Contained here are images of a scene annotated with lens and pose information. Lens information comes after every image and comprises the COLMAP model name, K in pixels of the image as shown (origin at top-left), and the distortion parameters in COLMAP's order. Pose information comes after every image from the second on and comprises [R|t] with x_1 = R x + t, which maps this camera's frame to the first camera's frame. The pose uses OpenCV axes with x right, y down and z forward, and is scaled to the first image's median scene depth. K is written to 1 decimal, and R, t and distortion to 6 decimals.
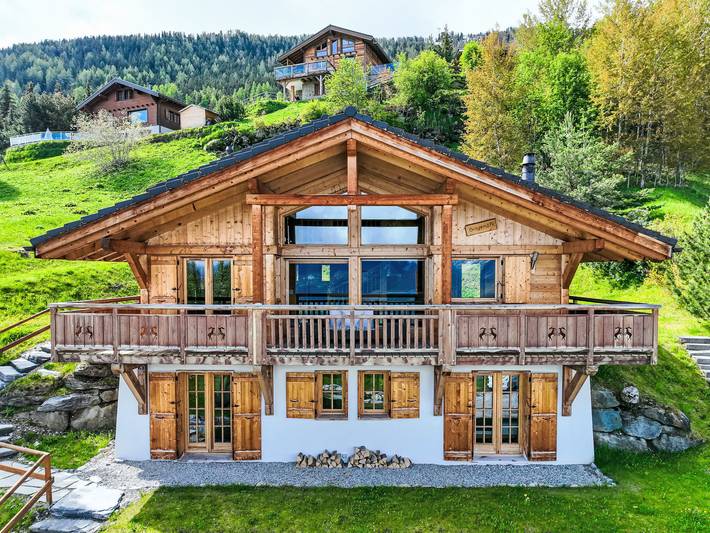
lens RADIAL K [[579.4, 0, 358.7], [0, 579.4, 268.4], [0, 0, 1]] dist [0.001451, -0.001532]
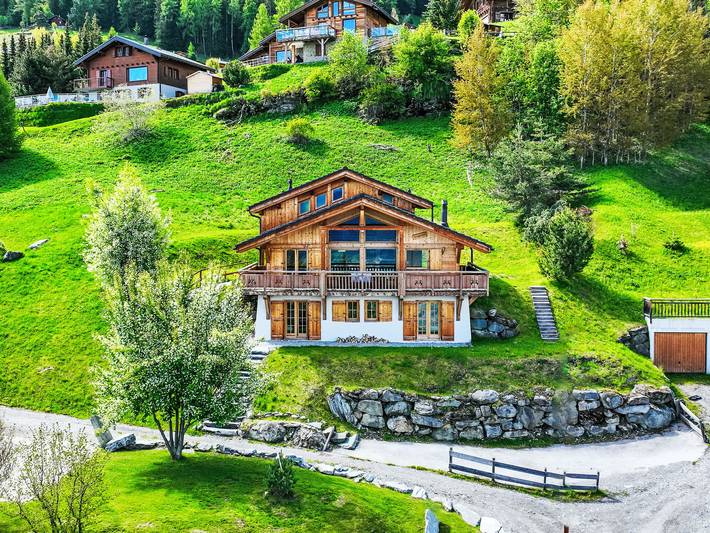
lens RADIAL K [[579.4, 0, 358.7], [0, 579.4, 268.4], [0, 0, 1]] dist [0.001451, -0.001532]
pose [[0.999999, 0.000891, -0.000576, -0.021439], [-0.000847, 0.997378, 0.072358, -0.103530], [0.000639, -0.072357, 0.997379, -1.182462]]
